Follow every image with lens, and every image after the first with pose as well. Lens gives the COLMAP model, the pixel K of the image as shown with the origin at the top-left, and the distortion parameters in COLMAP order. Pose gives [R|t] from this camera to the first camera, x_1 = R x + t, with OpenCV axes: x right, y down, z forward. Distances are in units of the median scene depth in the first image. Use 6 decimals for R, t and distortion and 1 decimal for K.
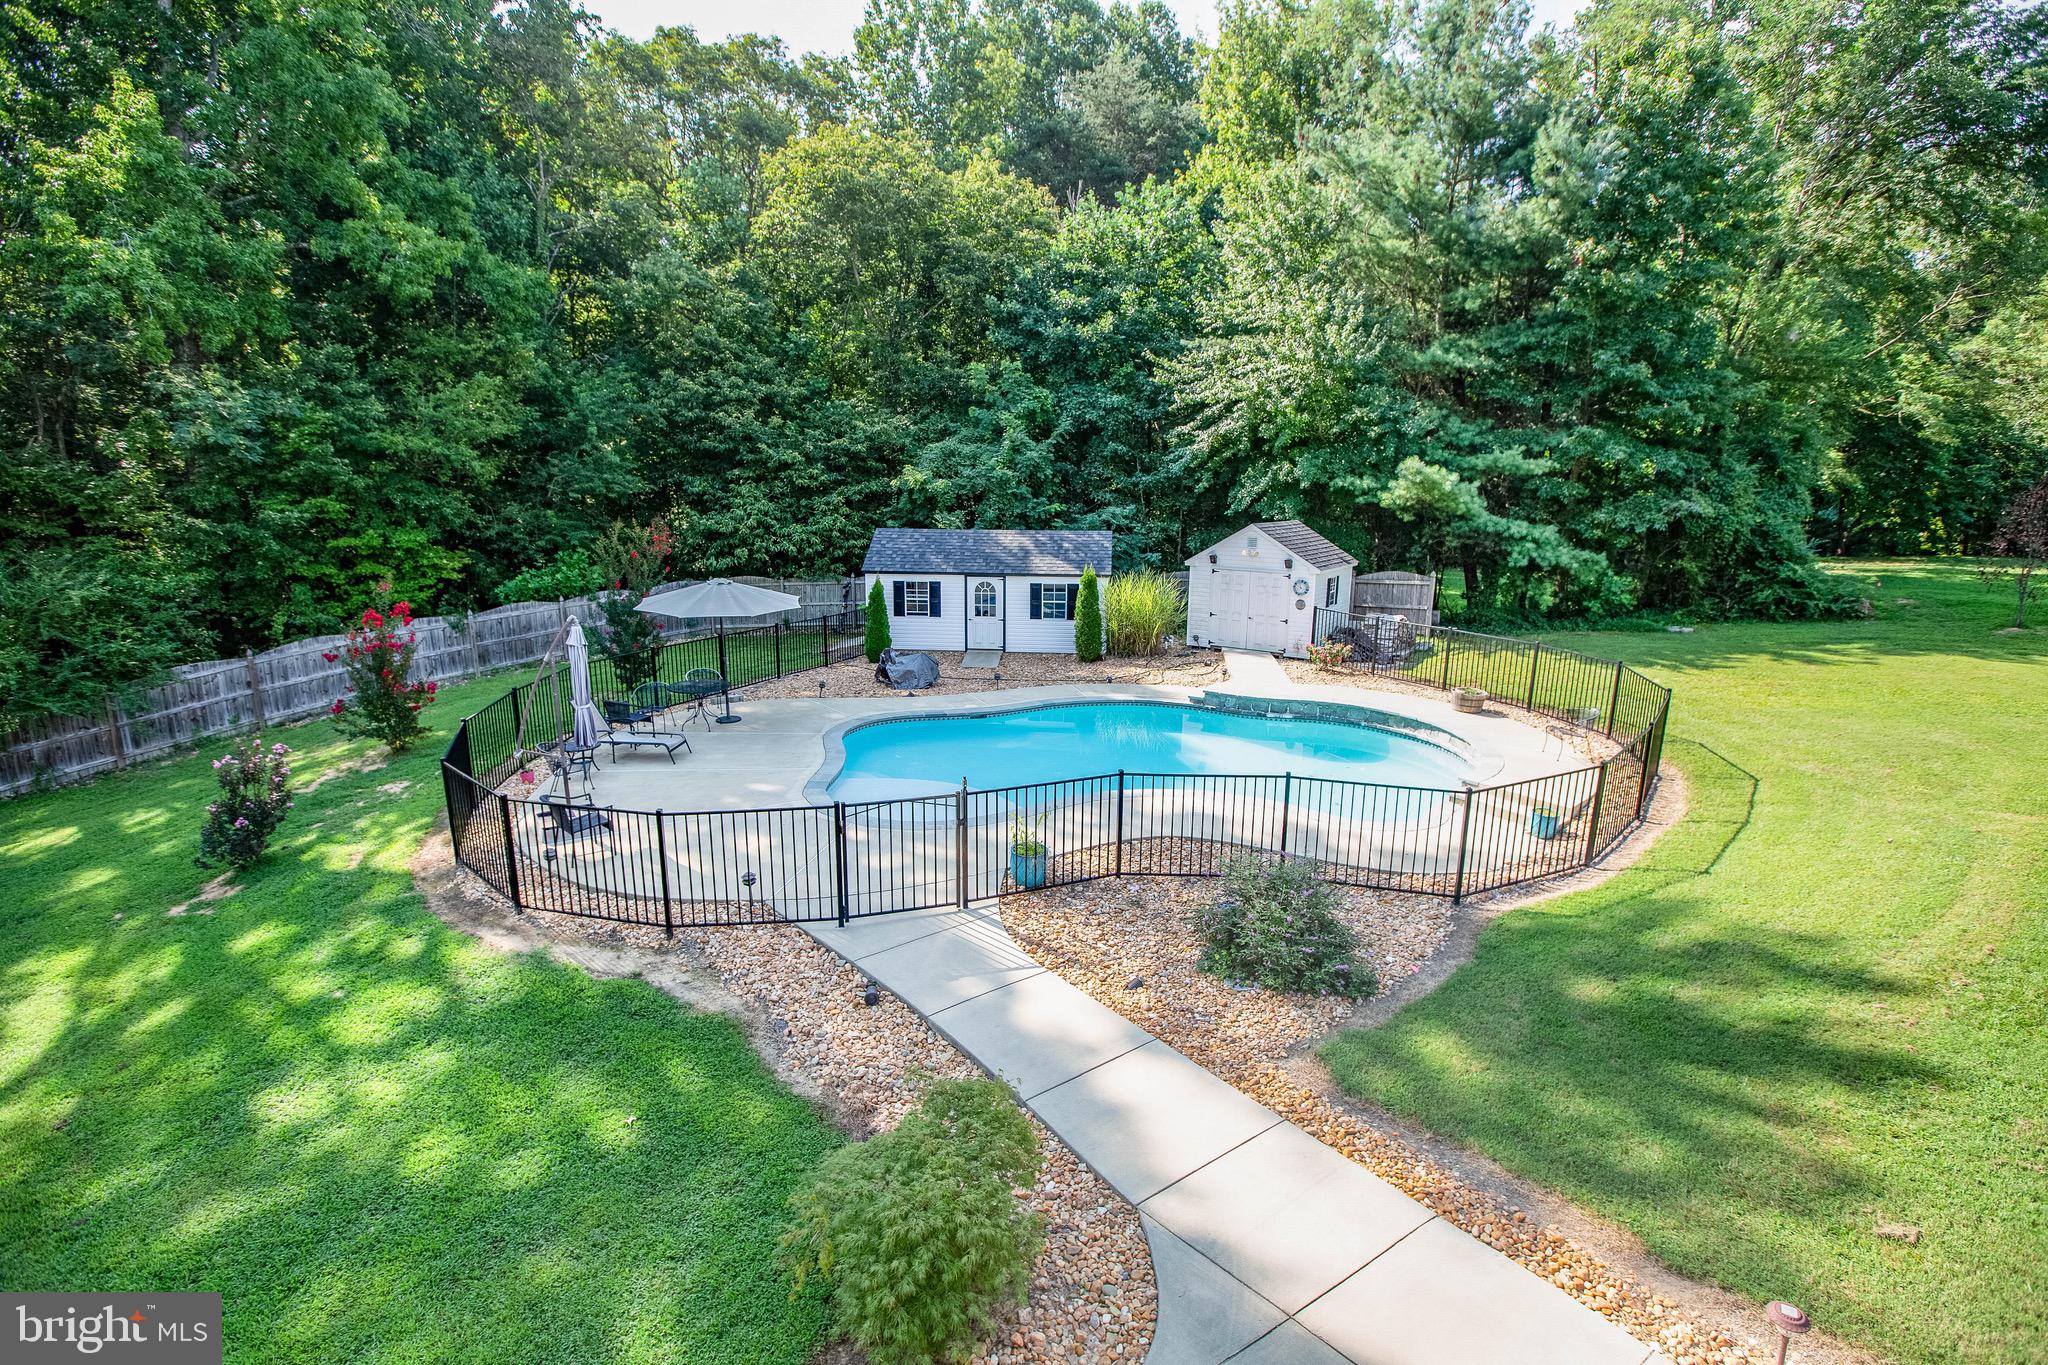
lens RADIAL K [[959.8, 0, 1024.0], [0, 959.8, 682.5], [0, 0, 1]] dist [-0.061321, 0.021766]
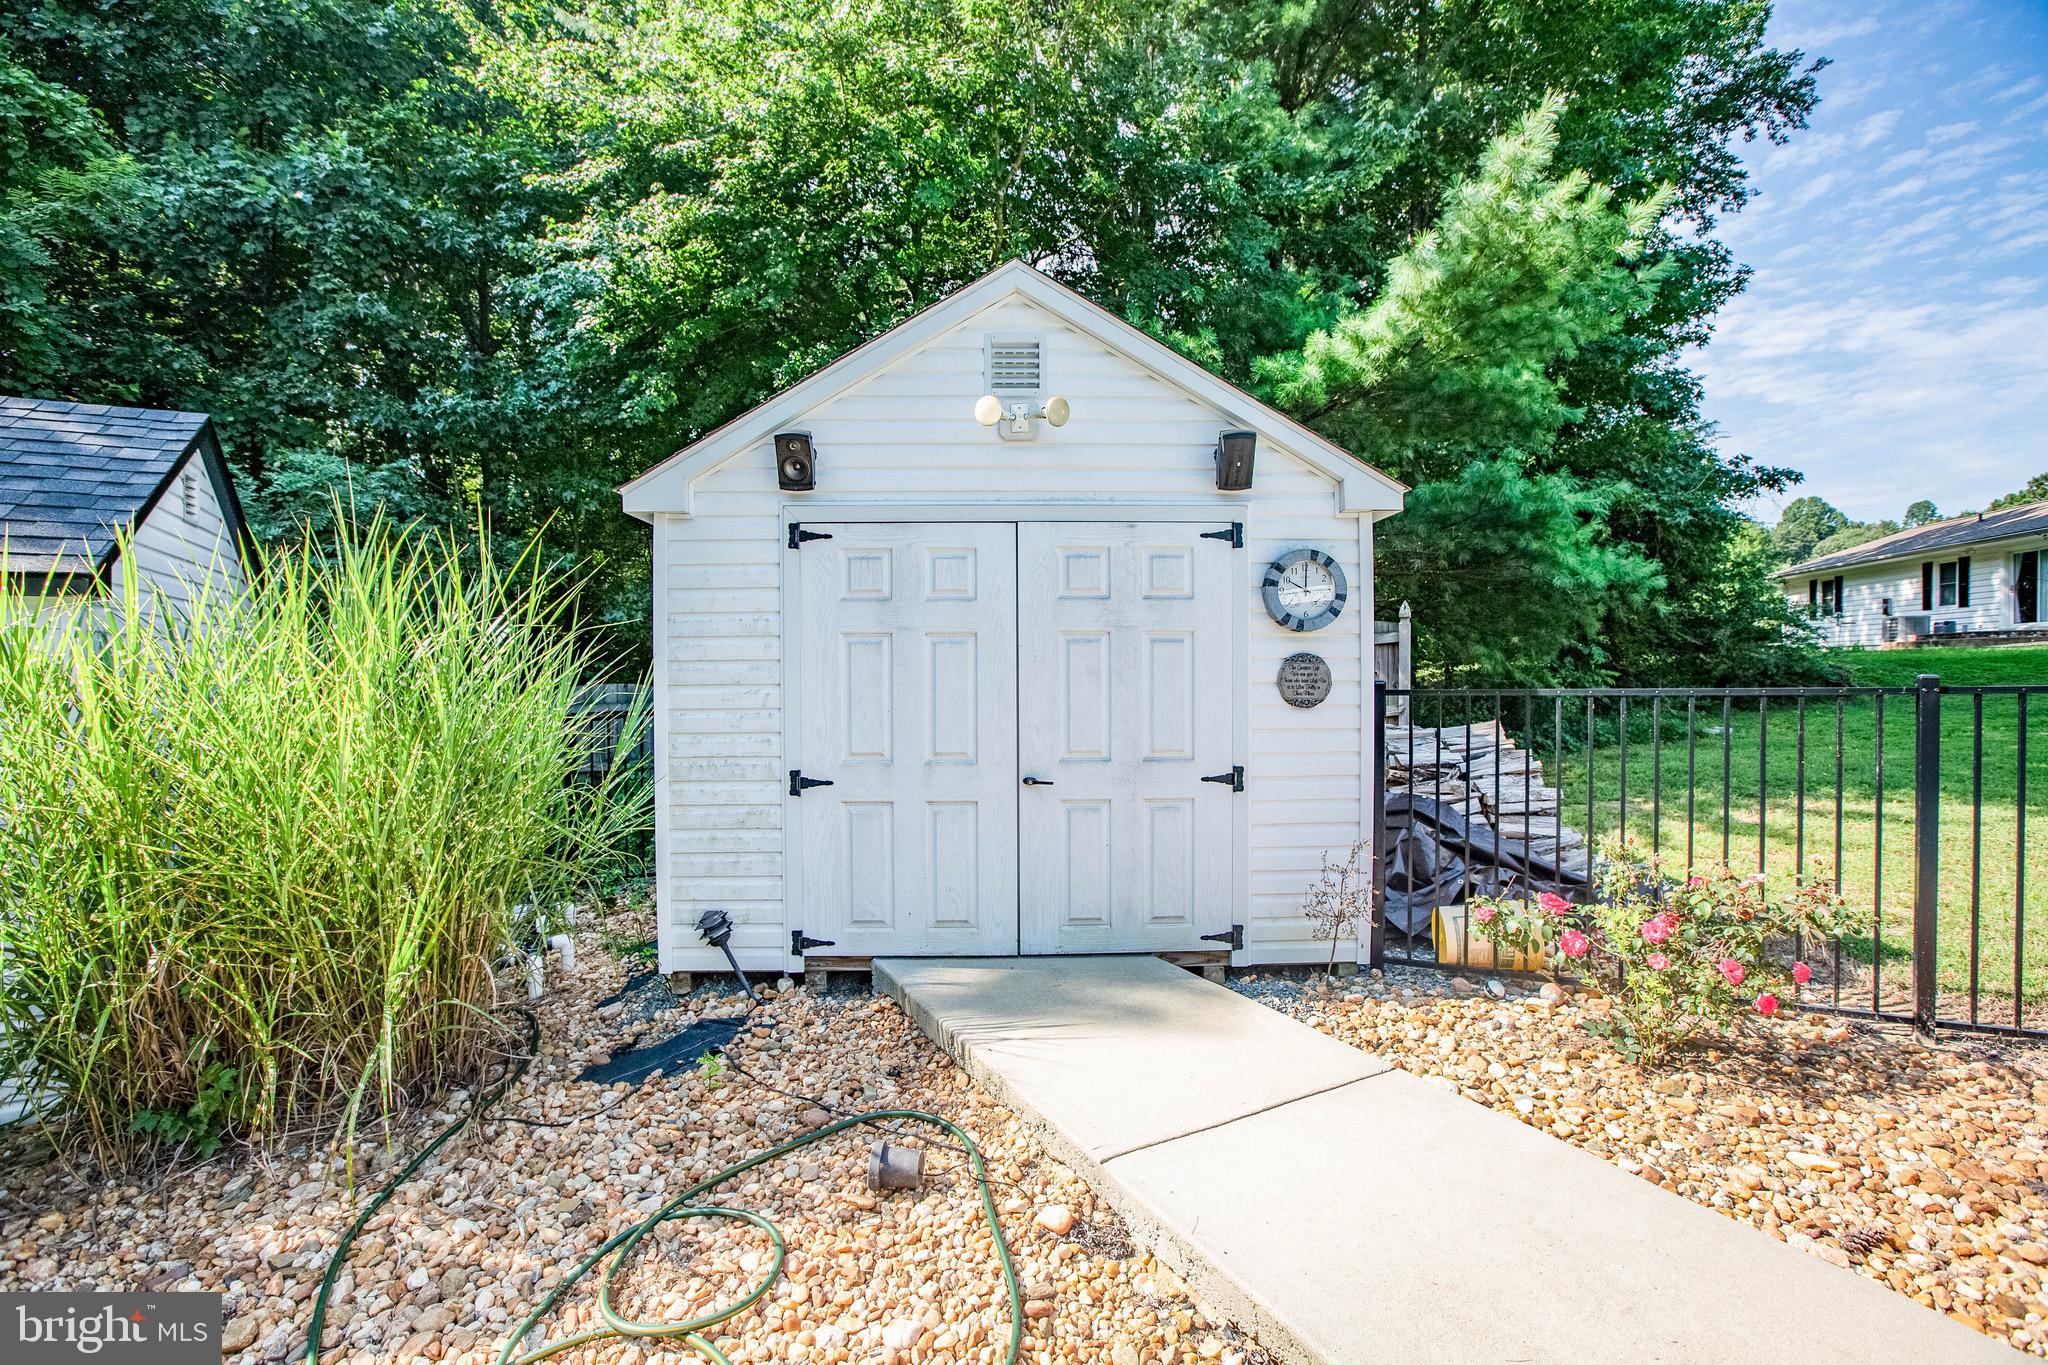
lens RADIAL K [[959.8, 0, 1024.0], [0, 959.8, 682.5], [0, 0, 1]] dist [-0.061321, 0.021766]
pose [[0.821702, -0.022397, 0.569478, 0.123933], [0.134163, 0.978748, -0.155090, -0.053467], [-0.553902, 0.203840, 0.807244, 0.793645]]
